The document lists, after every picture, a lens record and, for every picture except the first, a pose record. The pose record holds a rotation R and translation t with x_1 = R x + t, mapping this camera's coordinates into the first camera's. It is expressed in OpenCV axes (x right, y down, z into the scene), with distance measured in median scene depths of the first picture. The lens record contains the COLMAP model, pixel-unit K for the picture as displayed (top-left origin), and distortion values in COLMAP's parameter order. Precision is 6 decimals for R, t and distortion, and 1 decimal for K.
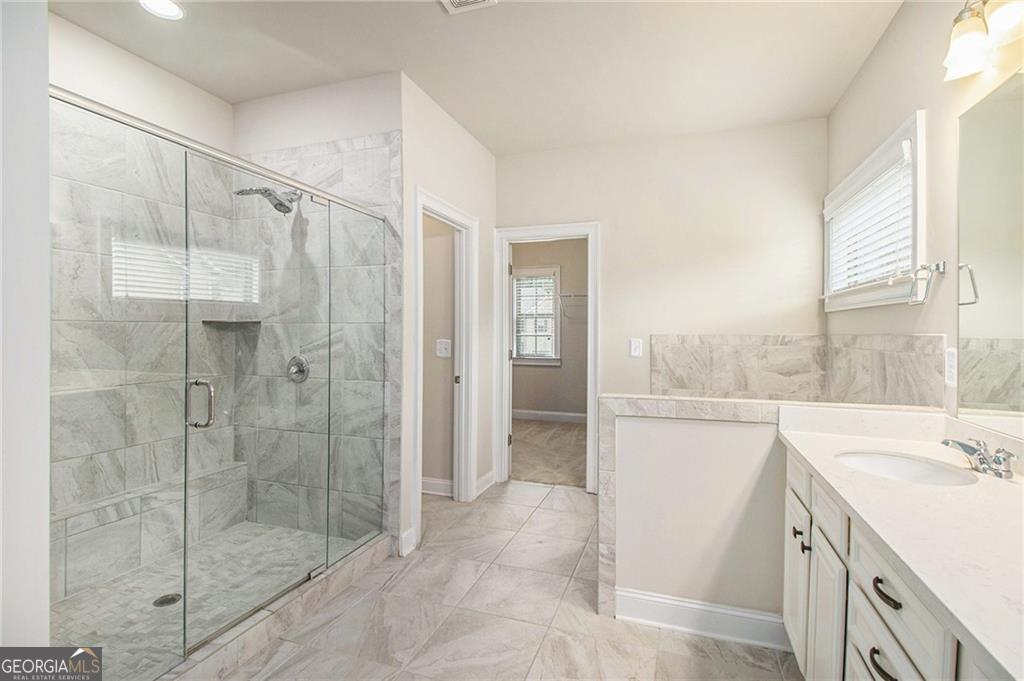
lens RADIAL K [[515.6, 0, 469.2], [0, 515.6, 338.2], [0, 0, 1]] dist [0.021387, -0.021405]
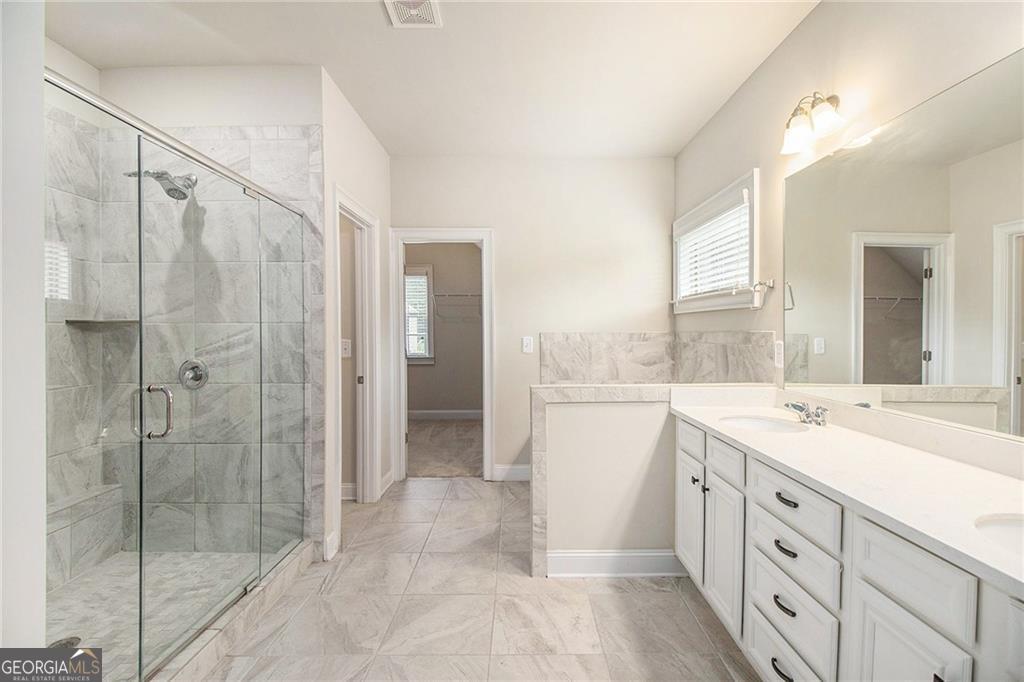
lens RADIAL K [[522.7, 0, 512.0], [0, 522.7, 341.0], [0, 0, 1]] dist [0.003133, -0.018185]
pose [[0.936436, -0.012542, 0.350615, -0.144291], [0.010142, 0.999911, 0.008678, 0.000063], [-0.350693, -0.004571, 0.936479, -0.048860]]
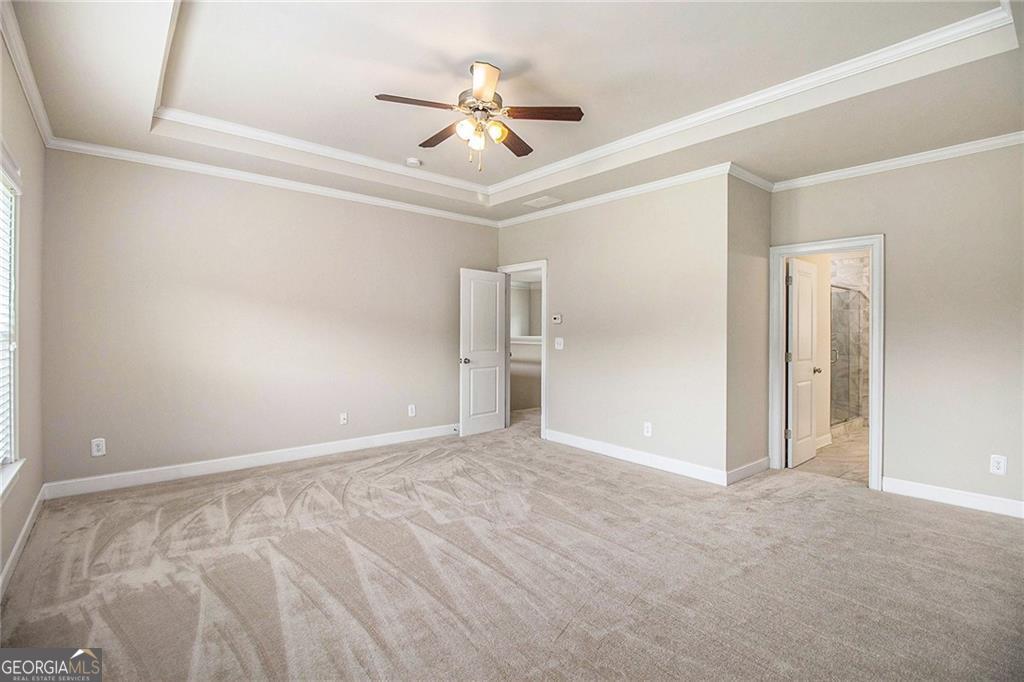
lens RADIAL K [[476.8, 0, 507.1], [0, 476.8, 328.5], [0, 0, 1]] dist [0.001249, -0.000256]
pose [[0.874436, -0.007229, -0.485088, -0.542752], [0.001207, 0.999918, -0.012725, -0.022509], [0.485140, 0.010541, 0.874373, -1.875814]]
